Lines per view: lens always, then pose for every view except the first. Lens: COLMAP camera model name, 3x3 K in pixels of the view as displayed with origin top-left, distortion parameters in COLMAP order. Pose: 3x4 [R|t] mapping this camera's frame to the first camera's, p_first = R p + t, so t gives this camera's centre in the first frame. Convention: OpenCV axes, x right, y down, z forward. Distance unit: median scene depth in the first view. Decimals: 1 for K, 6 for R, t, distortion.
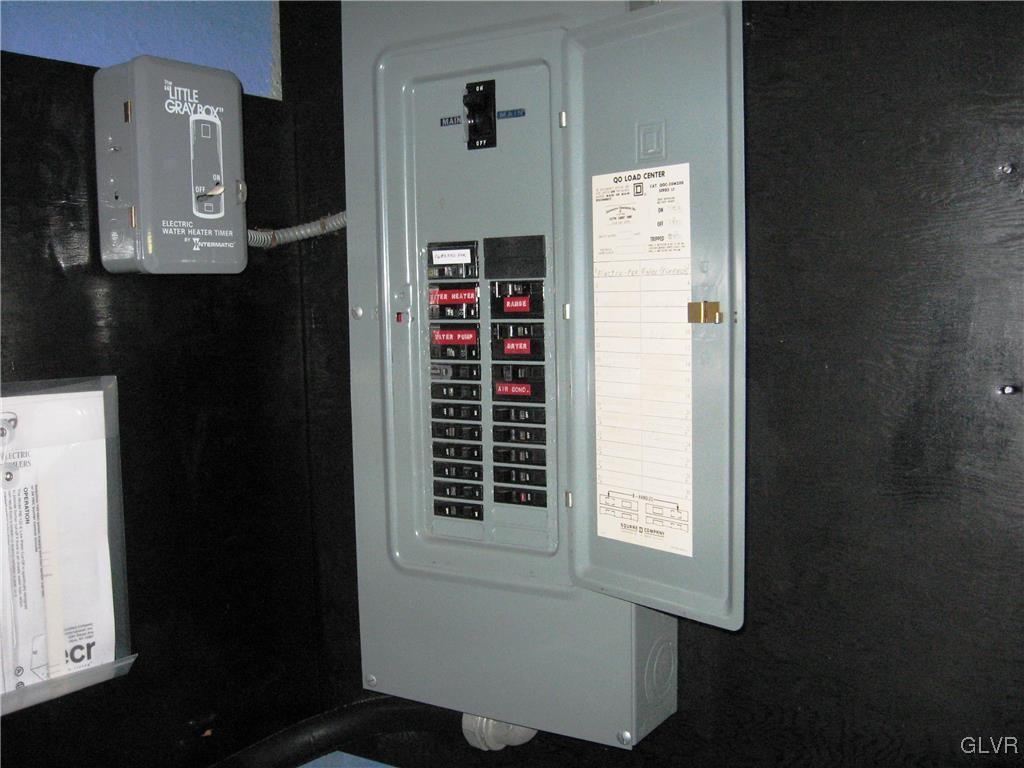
lens RADIAL K [[1067.7, 0, 512.0], [0, 1067.7, 384.0], [0, 0, 1]] dist [-0.092817, 0.029638]
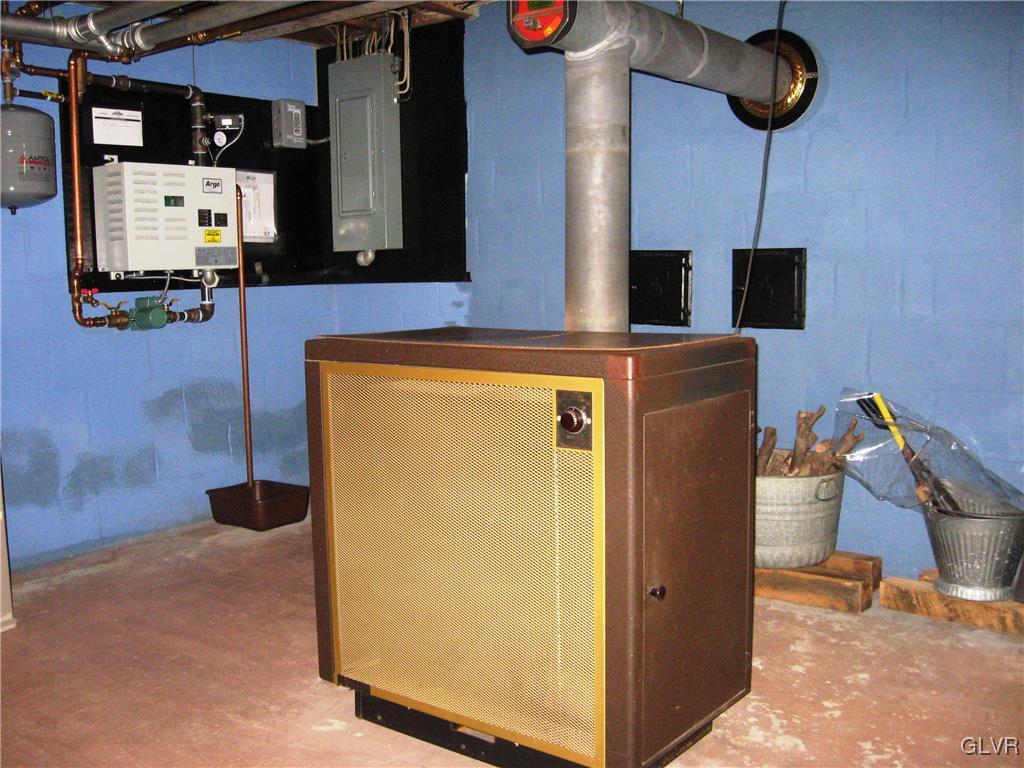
lens RADIAL K [[1067.7, 0, 512.0], [0, 1067.7, 384.0], [0, 0, 1]] dist [-0.092817, 0.029638]
pose [[0.996761, 0.014877, -0.079035, 0.966323], [-0.012699, 0.999528, 0.027982, 0.743254], [0.079414, -0.026888, 0.996479, -3.343479]]
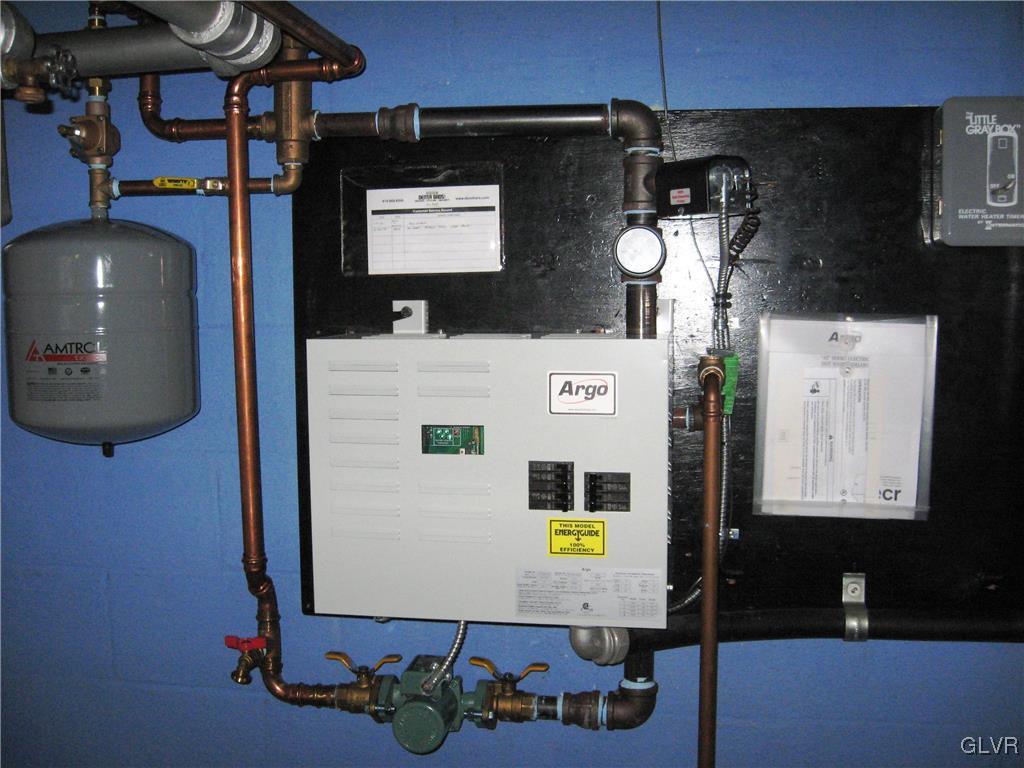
lens RADIAL K [[1061.1, 0, 512.0], [0, 1061.1, 384.0], [0, 0, 1]] dist [-0.127255, -0.019510]
pose [[0.399475, 0.115018, -0.909500, 0.718053], [-0.079423, 0.992710, 0.090656, 0.003264], [0.913297, 0.036021, 0.405698, -0.122530]]
